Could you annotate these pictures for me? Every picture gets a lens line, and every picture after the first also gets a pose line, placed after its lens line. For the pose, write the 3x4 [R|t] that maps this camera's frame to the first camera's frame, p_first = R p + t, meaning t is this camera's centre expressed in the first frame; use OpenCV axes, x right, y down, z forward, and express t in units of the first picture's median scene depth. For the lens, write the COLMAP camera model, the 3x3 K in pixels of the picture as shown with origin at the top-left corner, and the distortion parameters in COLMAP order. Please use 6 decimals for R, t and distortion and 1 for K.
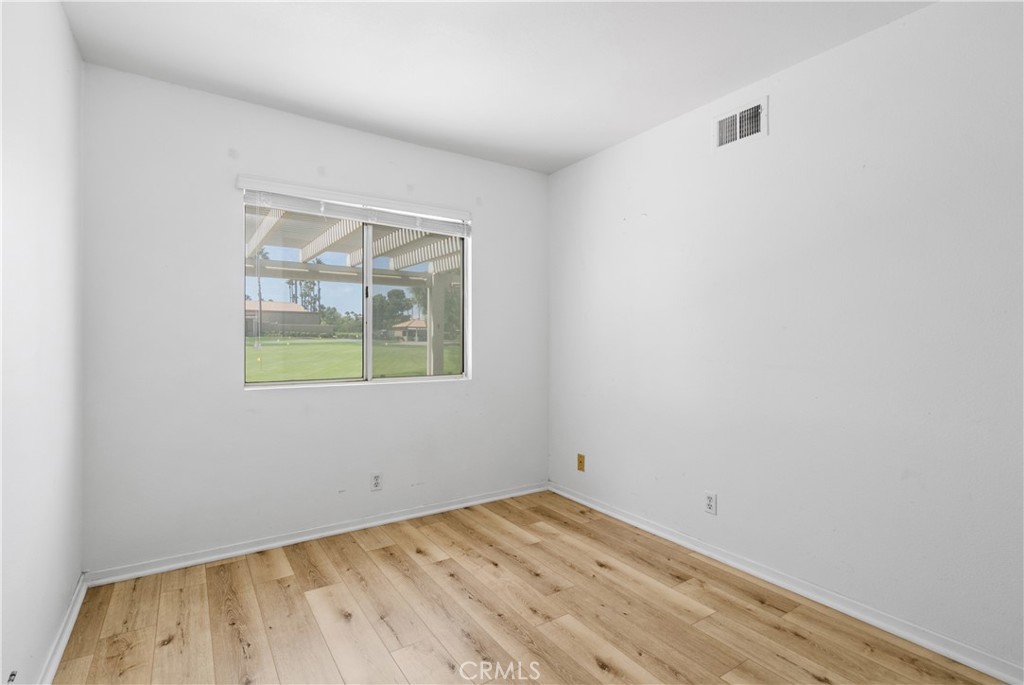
lens RADIAL K [[475.1, 0, 498.0], [0, 475.1, 314.3], [0, 0, 1]] dist [0.007042, -0.003453]
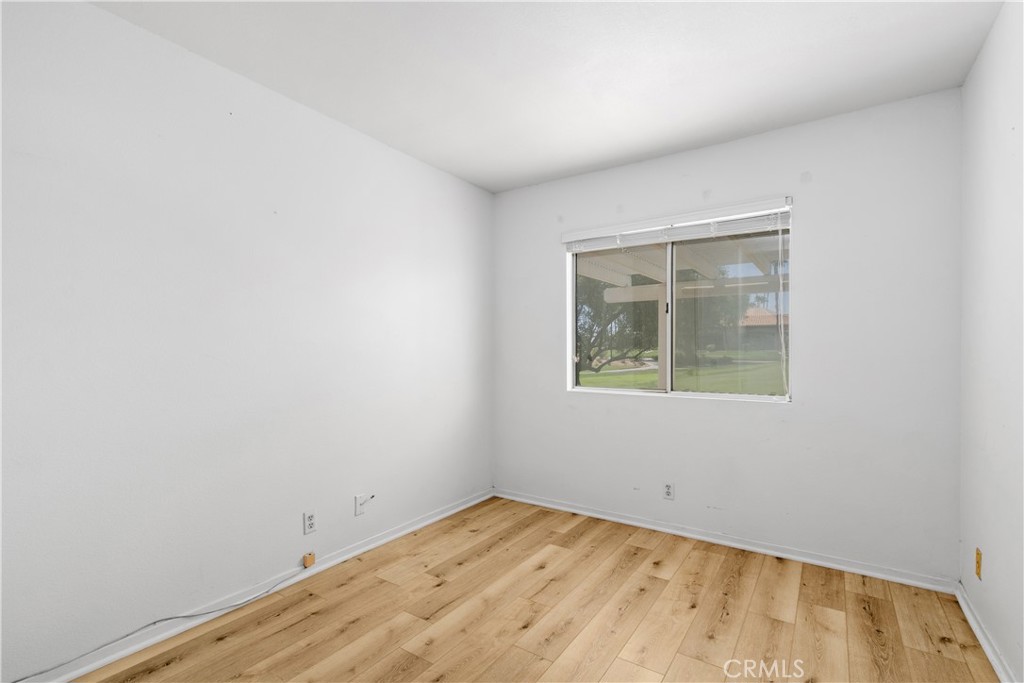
lens RADIAL K [[475.1, 0, 519.2], [0, 475.1, 334.9], [0, 0, 1]] dist [0.007042, -0.003453]
pose [[0.392027, -0.037422, -0.919192, 0.638362], [0.052231, 0.998466, -0.018373, 0.015789], [0.918470, -0.040807, 0.393380, 0.335407]]
